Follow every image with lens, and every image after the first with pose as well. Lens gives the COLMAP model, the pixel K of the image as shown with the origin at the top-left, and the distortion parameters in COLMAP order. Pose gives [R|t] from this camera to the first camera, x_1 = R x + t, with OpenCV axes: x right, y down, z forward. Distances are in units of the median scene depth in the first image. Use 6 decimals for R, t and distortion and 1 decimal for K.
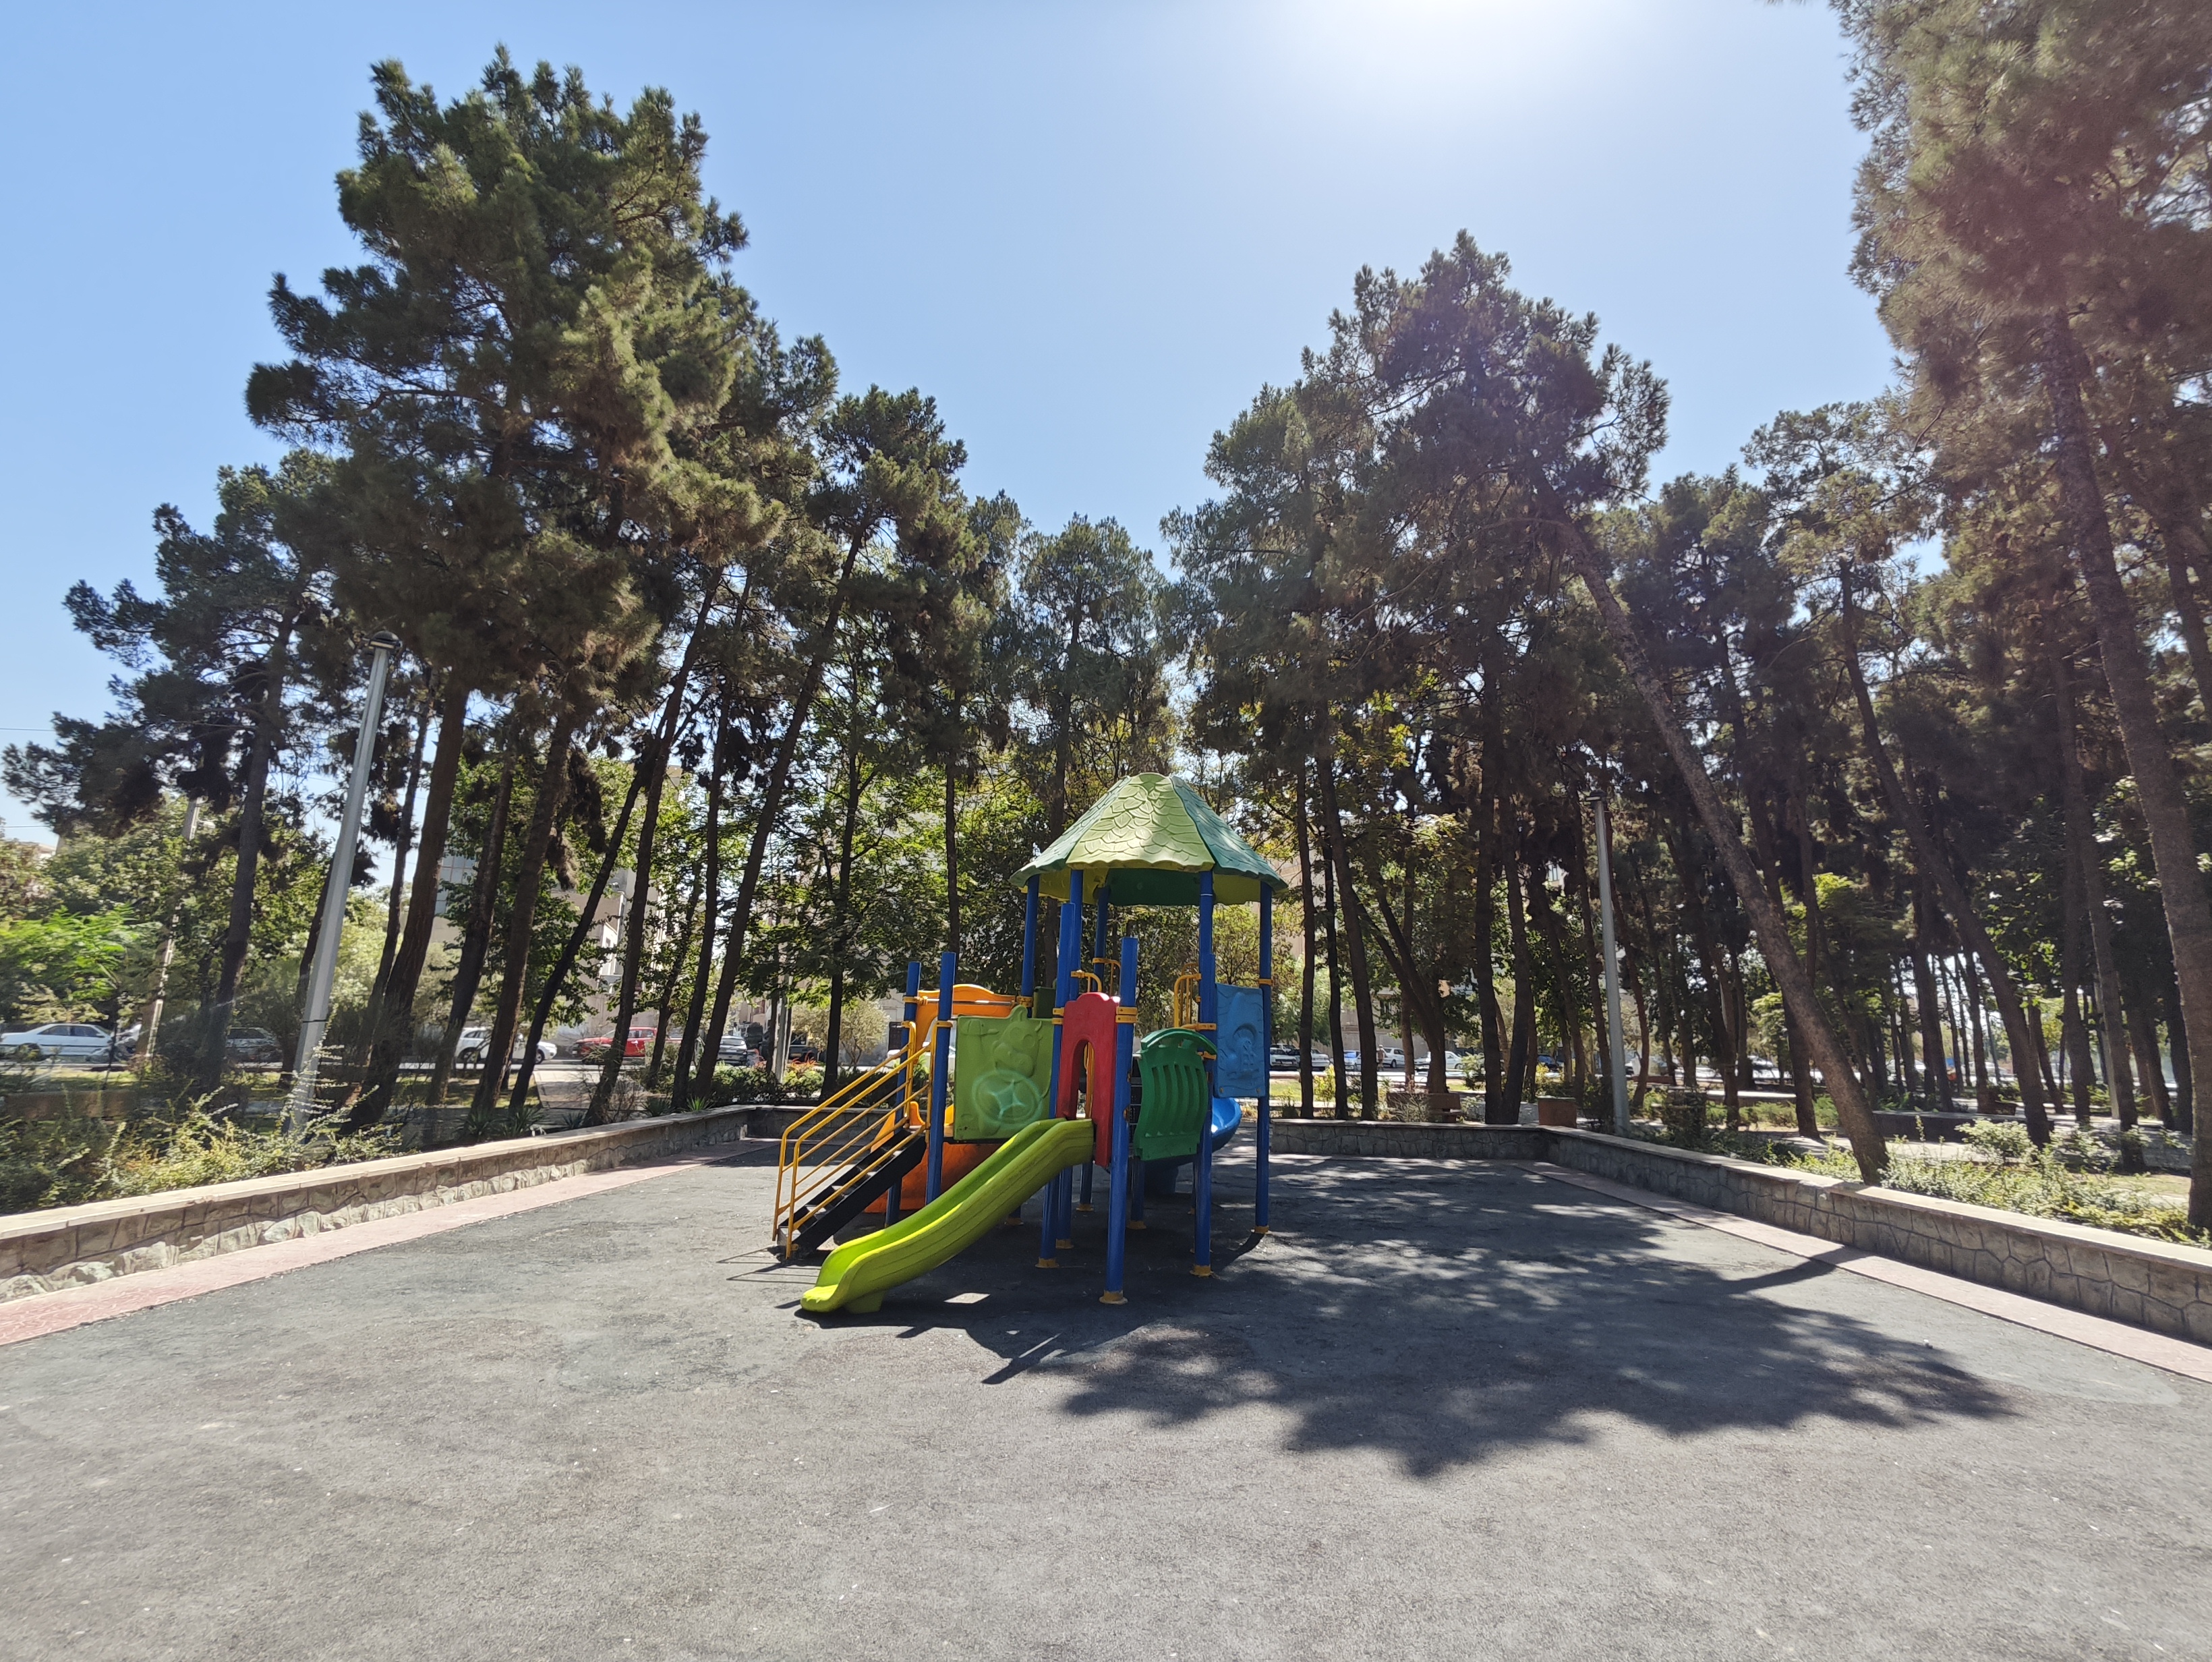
lens RADIAL K [[1004.5, 0, 1106.0], [0, 1004.5, 831.0], [0, 0, 1]] dist [0.003795, 0.000430]
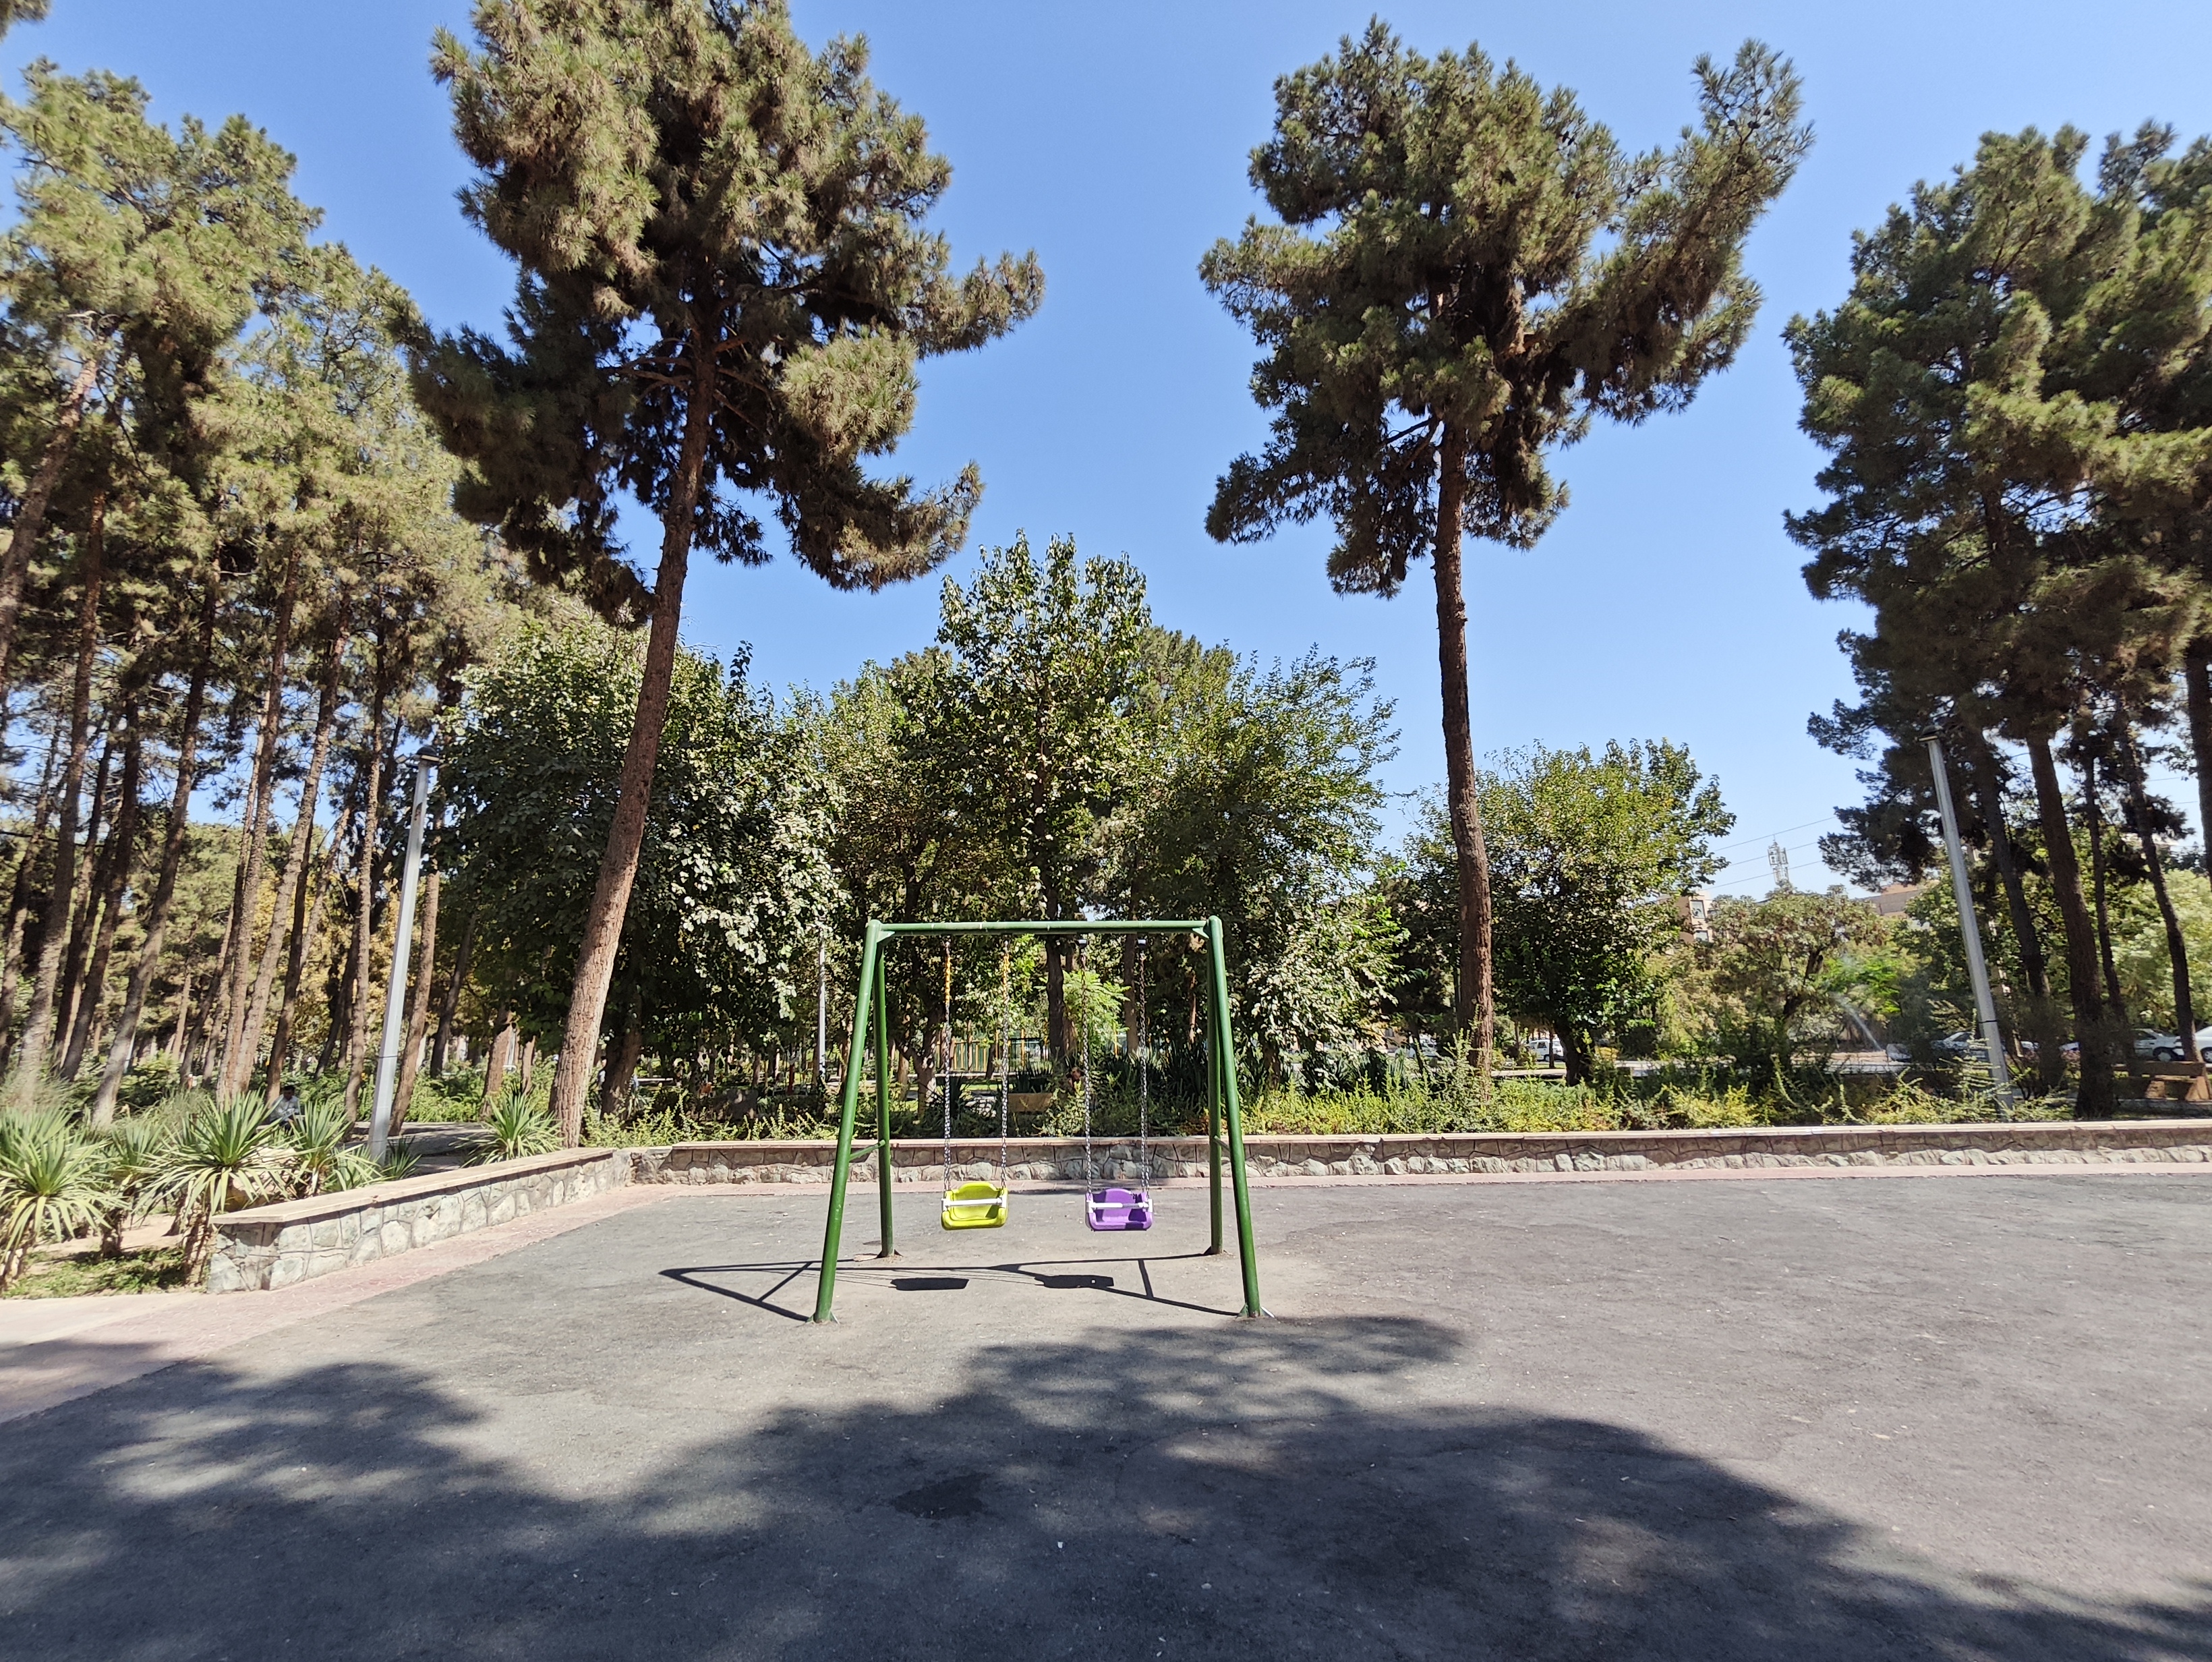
lens RADIAL K [[1004.5, 0, 1106.0], [0, 1004.5, 831.0], [0, 0, 1]] dist [0.003795, 0.000430]
pose [[0.040291, -0.232508, -0.971760, 0.249193], [0.225896, 0.949489, -0.217813, -0.012275], [0.973318, -0.210740, 0.090779, -0.100514]]
